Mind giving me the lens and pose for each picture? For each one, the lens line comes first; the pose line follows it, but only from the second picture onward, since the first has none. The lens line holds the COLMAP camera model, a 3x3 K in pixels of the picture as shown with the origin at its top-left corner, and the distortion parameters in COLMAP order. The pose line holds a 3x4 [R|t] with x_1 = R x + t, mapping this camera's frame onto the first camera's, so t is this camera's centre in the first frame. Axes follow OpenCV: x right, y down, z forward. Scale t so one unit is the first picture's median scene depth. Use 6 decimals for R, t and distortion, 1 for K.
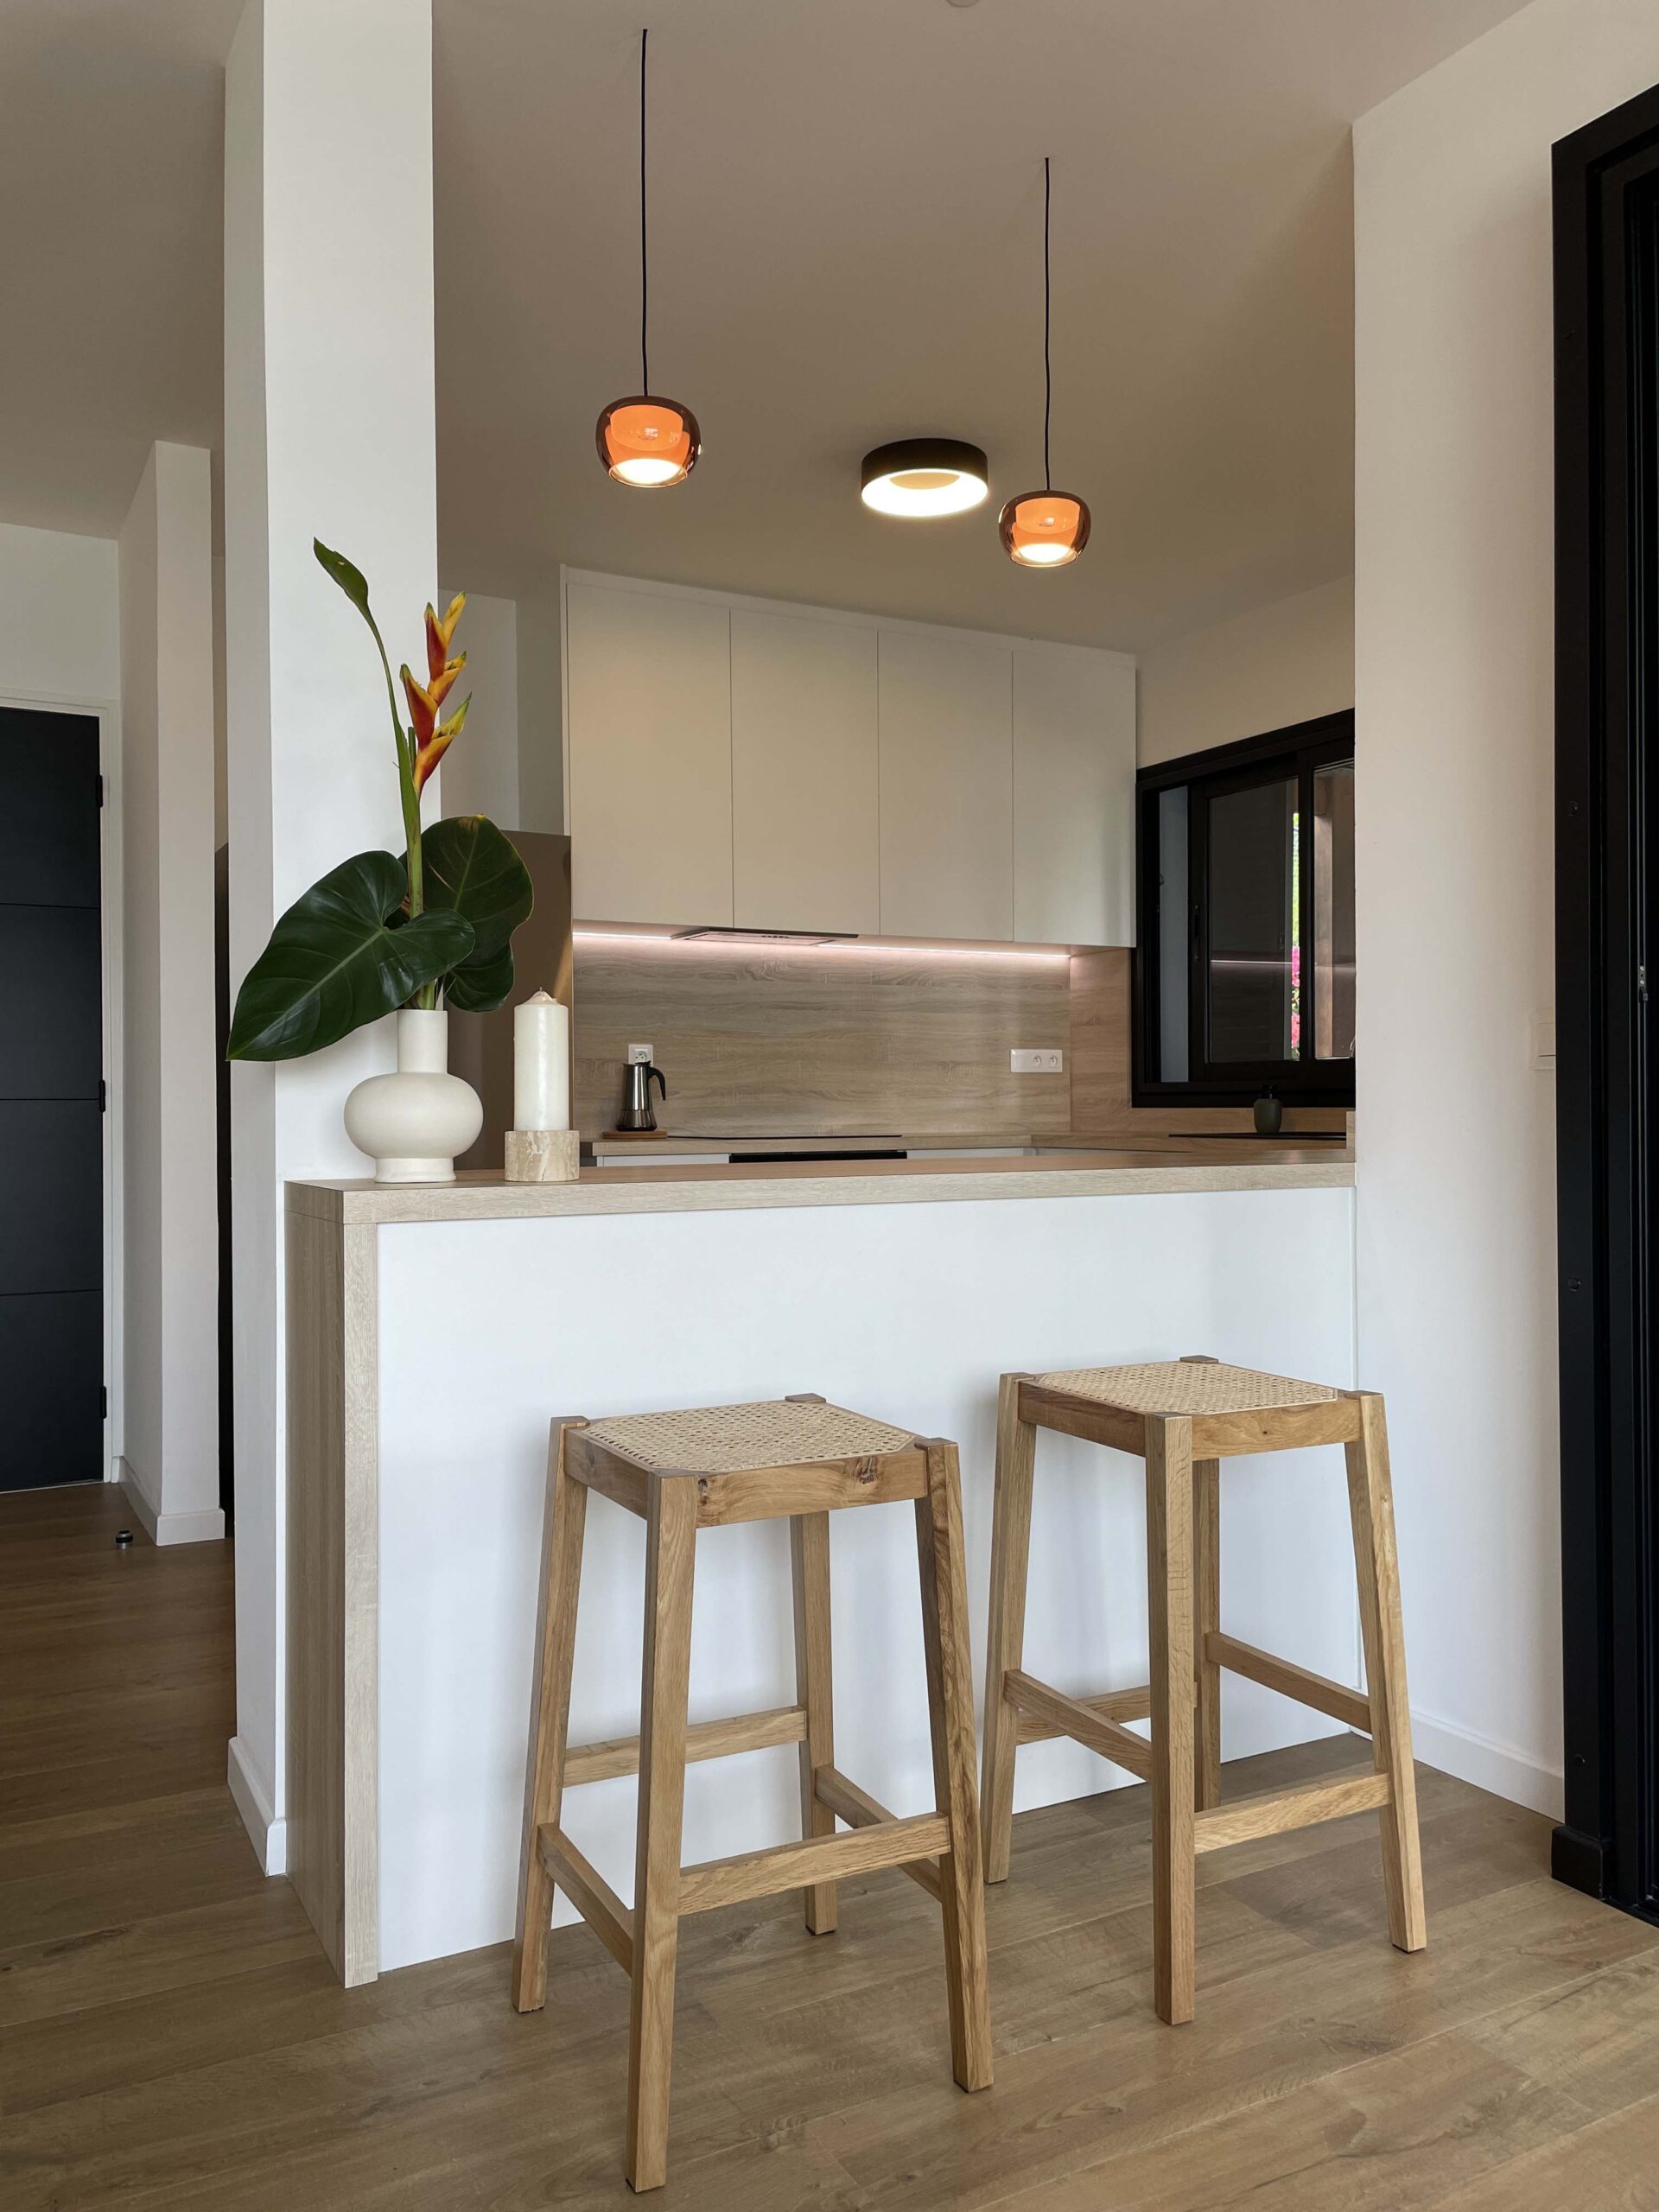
lens RADIAL K [[1681.1, 0, 826.0], [0, 1681.1, 1095.5], [0, 0, 1]] dist [0.090107, -0.115644]
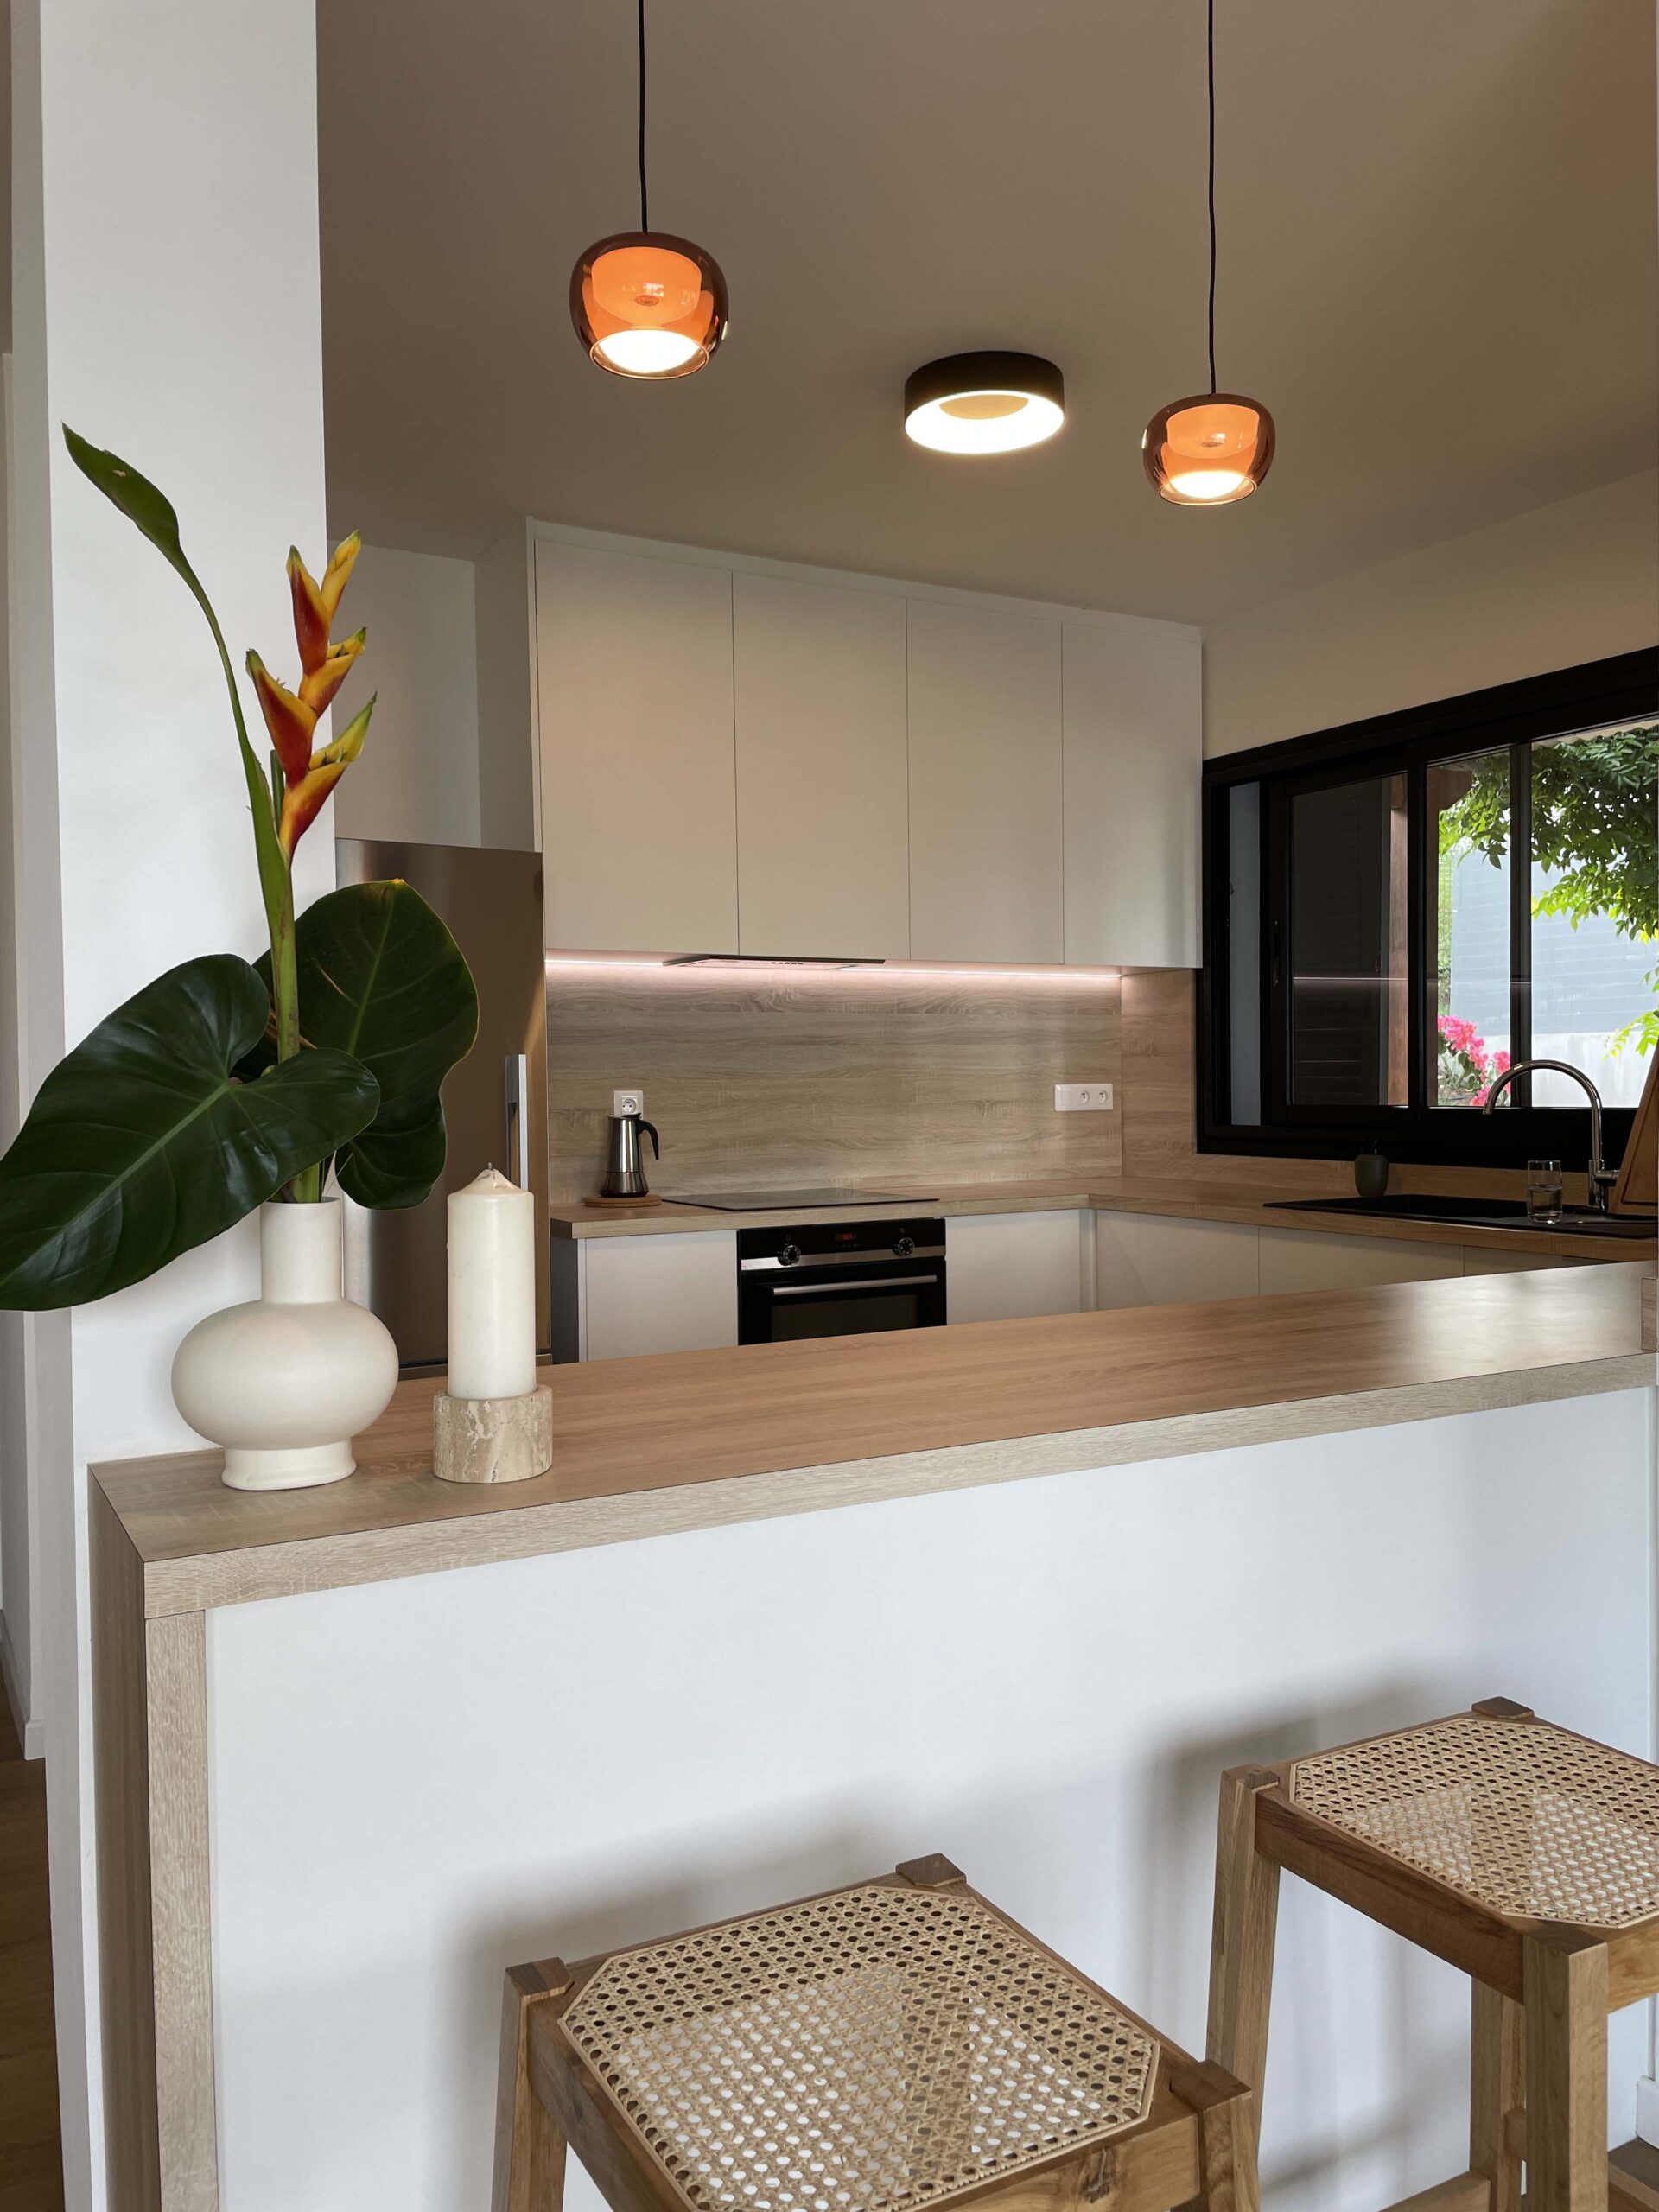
lens RADIAL K [[1681.1, 0, 840.6], [0, 1681.1, 1110.2], [0, 0, 1]] dist [0.090107, -0.115644]
pose [[0.999766, -0.006272, 0.020708, -0.037144], [0.005764, 0.999683, 0.024503, -0.071985], [-0.020855, -0.024378, 0.999485, 0.267687]]
